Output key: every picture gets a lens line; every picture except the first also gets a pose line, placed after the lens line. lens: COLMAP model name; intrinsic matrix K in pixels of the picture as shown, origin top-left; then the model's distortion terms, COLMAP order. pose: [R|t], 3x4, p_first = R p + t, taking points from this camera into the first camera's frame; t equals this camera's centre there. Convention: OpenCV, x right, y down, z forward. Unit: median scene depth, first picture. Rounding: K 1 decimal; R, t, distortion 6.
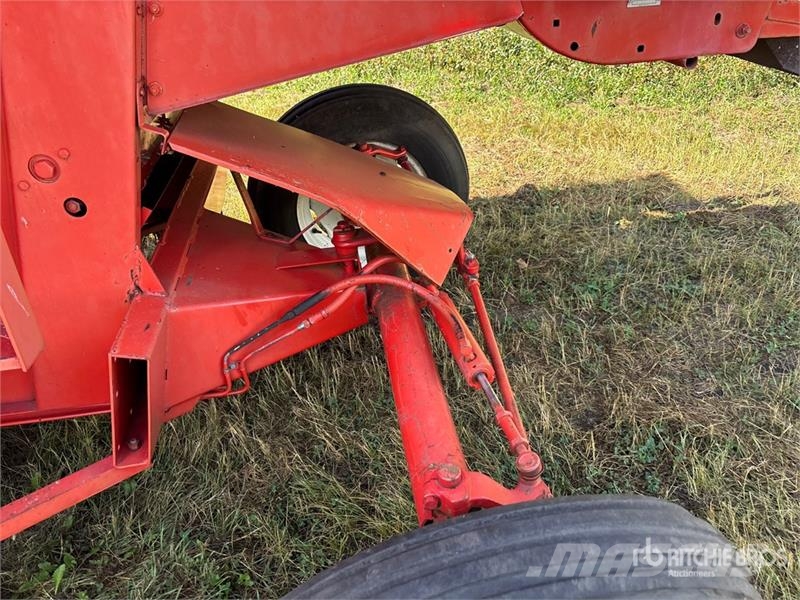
lens RADIAL K [[611.0, 0, 397.6], [0, 611.0, 286.4], [0, 0, 1]] dist [0.057006, -0.062158]
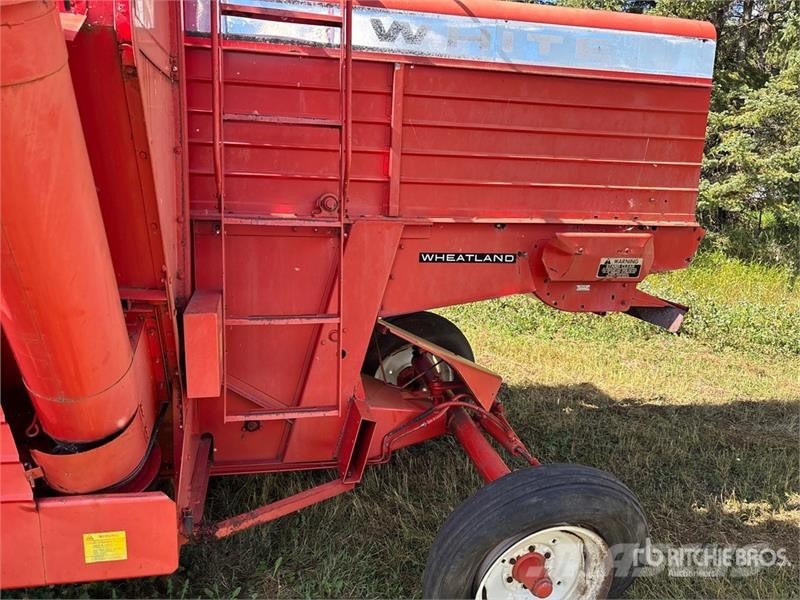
lens RADIAL K [[606.7, 0, 400.0], [0, 606.7, 300.0], [0, 0, 1]] dist [0.050174, -0.056406]
pose [[0.991654, 0.080790, 0.100477, -0.225349], [-0.042747, 0.941266, -0.334950, 0.168848], [-0.121636, 0.327859, 0.936863, -0.465212]]
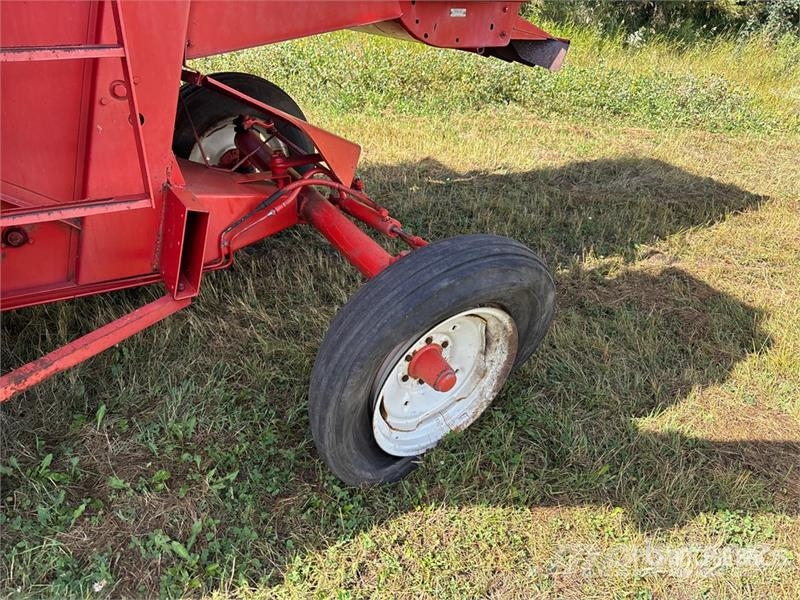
lens RADIAL K [[608.3, 0, 394.0], [0, 608.3, 300.3], [0, 0, 1]] dist [0.050662, -0.073507]
pose [[0.917758, -0.097597, 0.384961, -0.232906], [0.110272, 0.993841, -0.010927, 0.159818], [-0.381523, 0.052479, 0.922868, -0.233993]]
